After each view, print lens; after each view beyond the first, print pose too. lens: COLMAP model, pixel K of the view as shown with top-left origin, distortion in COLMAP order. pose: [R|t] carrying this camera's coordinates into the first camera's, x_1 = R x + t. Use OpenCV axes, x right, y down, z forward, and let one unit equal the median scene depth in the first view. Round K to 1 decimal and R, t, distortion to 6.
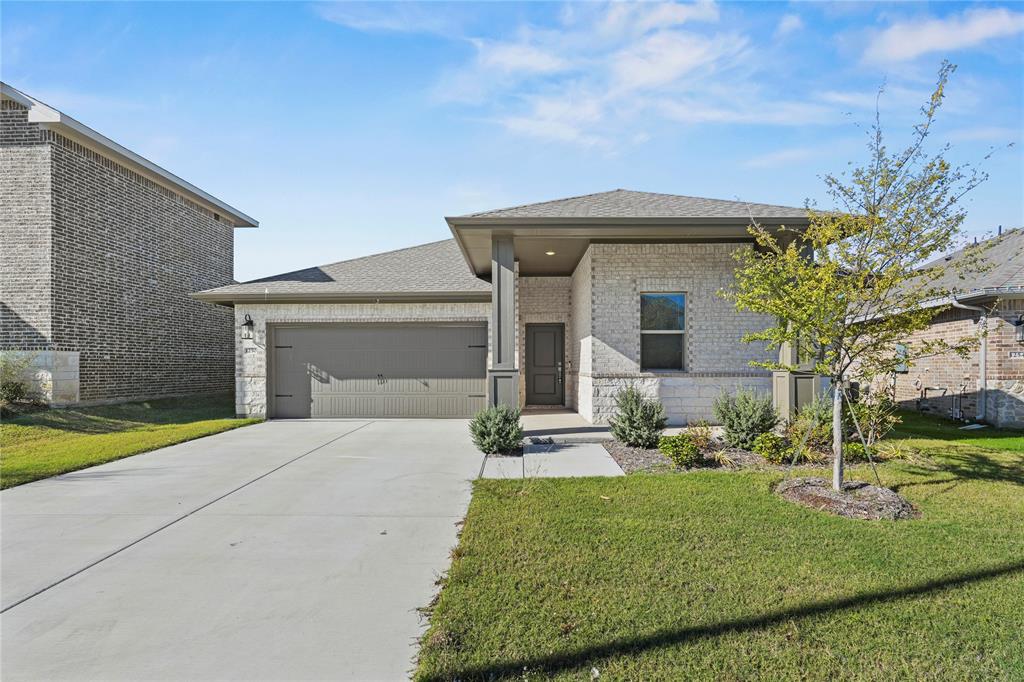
lens RADIAL K [[478.8, 0, 513.1], [0, 478.8, 367.9], [0, 0, 1]] dist [-0.000711, -0.000025]
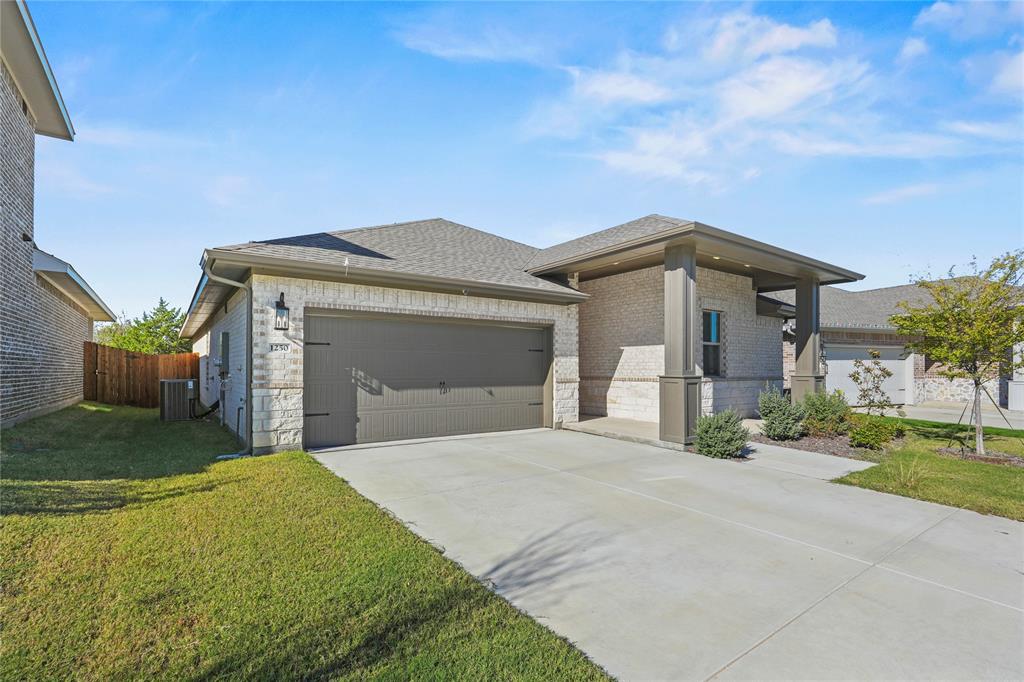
lens RADIAL K [[478.8, 0, 513.1], [0, 478.8, 367.9], [0, 0, 1]] dist [-0.000711, -0.000025]
pose [[0.806369, 0.006168, 0.591381, -0.676446], [-0.000499, 0.999952, -0.009749, -0.002698], [-0.591413, 0.007566, 0.806334, 0.288519]]
